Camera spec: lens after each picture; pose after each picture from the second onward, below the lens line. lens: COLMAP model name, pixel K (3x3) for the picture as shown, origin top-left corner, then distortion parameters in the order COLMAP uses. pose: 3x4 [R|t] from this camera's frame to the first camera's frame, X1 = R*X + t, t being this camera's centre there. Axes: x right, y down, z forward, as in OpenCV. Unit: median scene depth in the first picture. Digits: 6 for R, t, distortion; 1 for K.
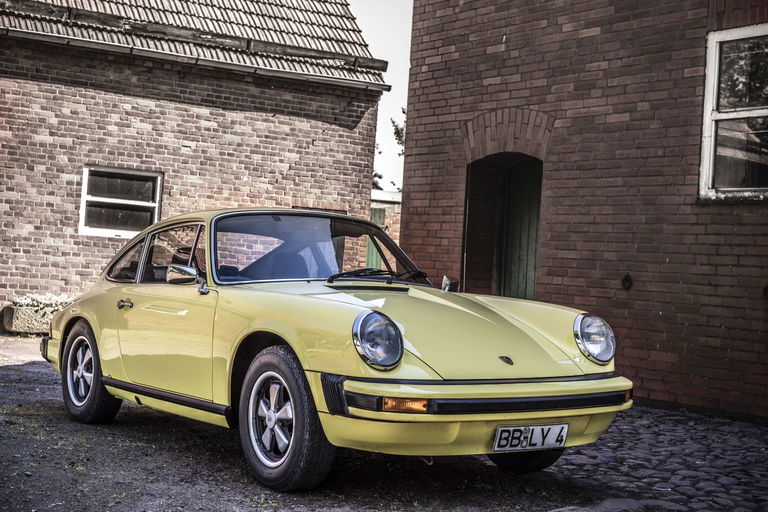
lens RADIAL K [[1183.3, 0, 374.6], [0, 1183.3, 253.6], [0, 0, 1]] dist [0.002184, -0.093686]
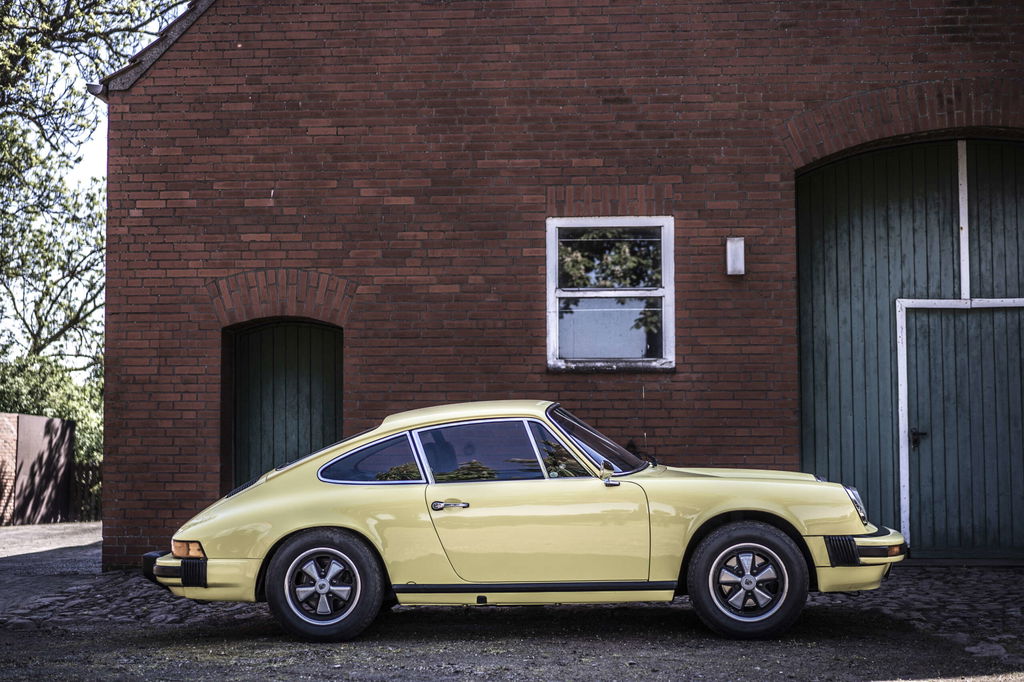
lens RADIAL K [[1568.6, 0, 512.0], [0, 1568.6, 341.0], [0, 0, 1]] dist [-0.008588, -0.049437]
pose [[0.629215, -0.012240, 0.777135, -0.845940], [0.031518, 0.999455, -0.009777, -0.055862], [-0.776592, 0.030645, 0.629258, 0.099944]]
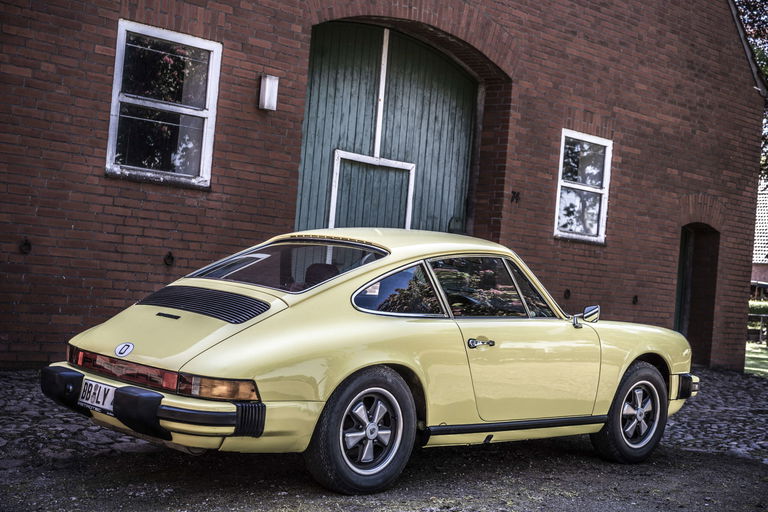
lens RADIAL K [[1183.3, 0, 374.6], [0, 1183.3, 253.6], [0, 0, 1]] dist [0.002184, -0.093686]
pose [[-0.162417, -0.056762, 0.985088, -0.798920], [-0.107928, 0.993376, 0.039445, -0.039458], [-0.980802, -0.099912, -0.167468, 0.892620]]
